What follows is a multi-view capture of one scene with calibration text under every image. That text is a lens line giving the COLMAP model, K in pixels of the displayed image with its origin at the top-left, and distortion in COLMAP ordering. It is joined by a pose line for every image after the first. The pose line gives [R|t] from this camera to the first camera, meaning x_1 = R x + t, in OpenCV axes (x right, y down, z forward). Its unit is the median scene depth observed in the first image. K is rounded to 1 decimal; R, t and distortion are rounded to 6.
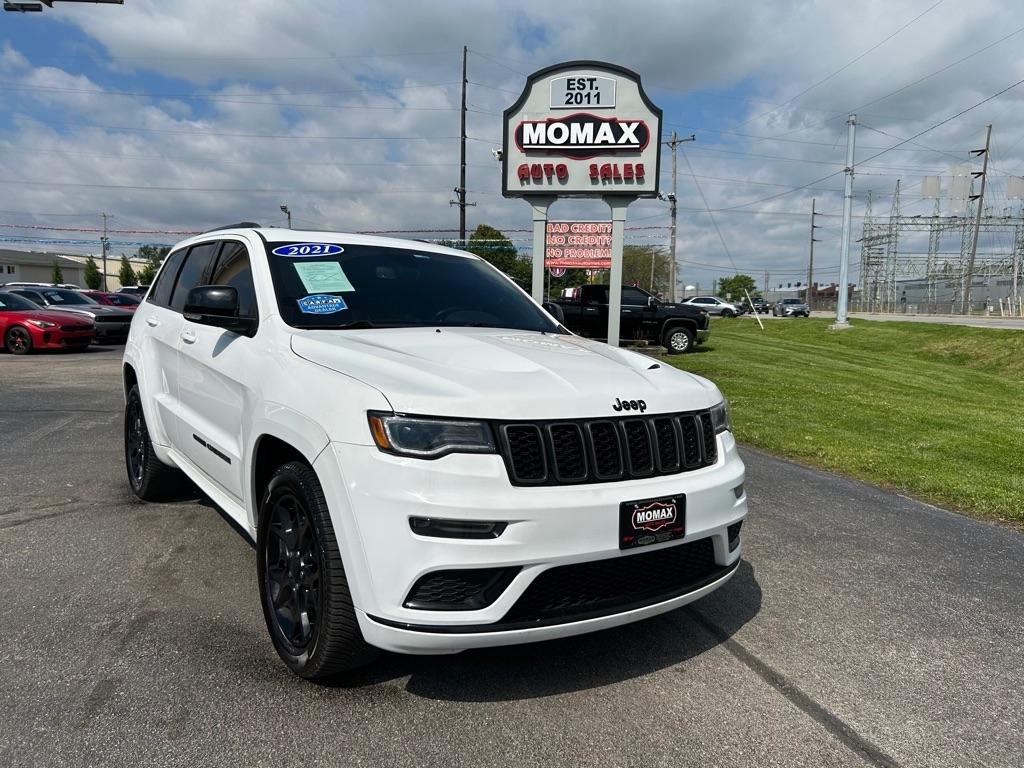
lens RADIAL K [[802.4, 0, 527.9], [0, 802.4, 395.7], [0, 0, 1]] dist [0.068787, -0.075744]
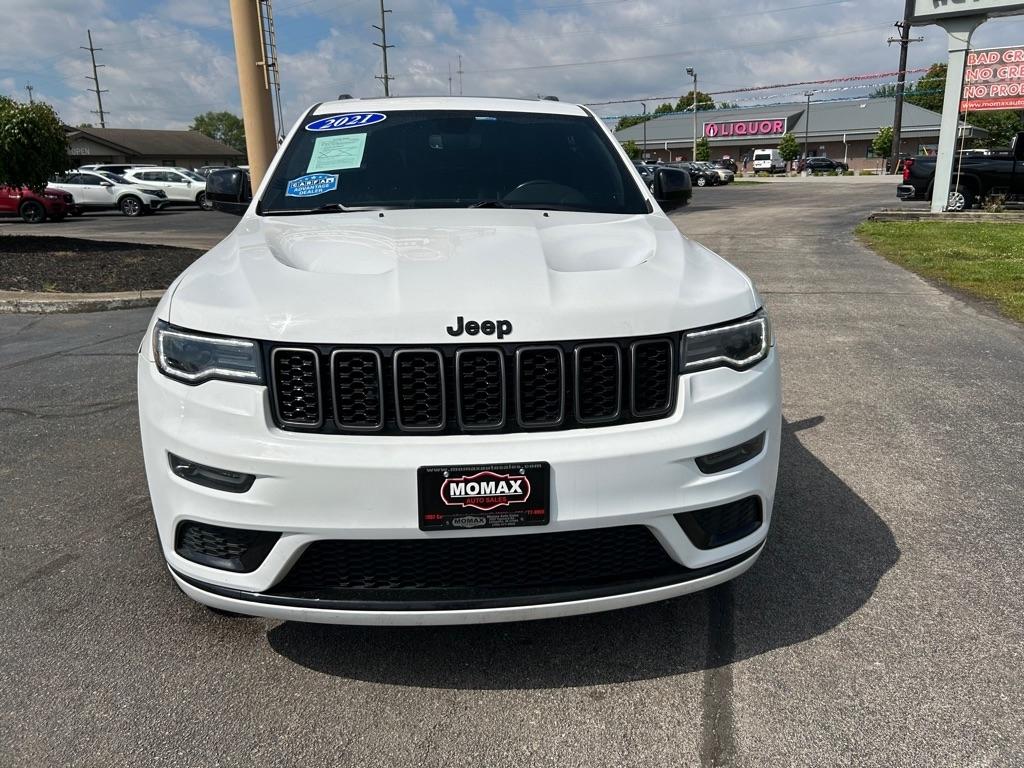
lens RADIAL K [[802.4, 0, 527.9], [0, 802.4, 395.7], [0, 0, 1]] dist [0.068787, -0.075744]
pose [[0.859858, 0.096539, -0.501322, 0.509857], [-0.017233, 0.986887, 0.160487, -0.041498], [0.510242, -0.129357, 0.850247, 0.422564]]
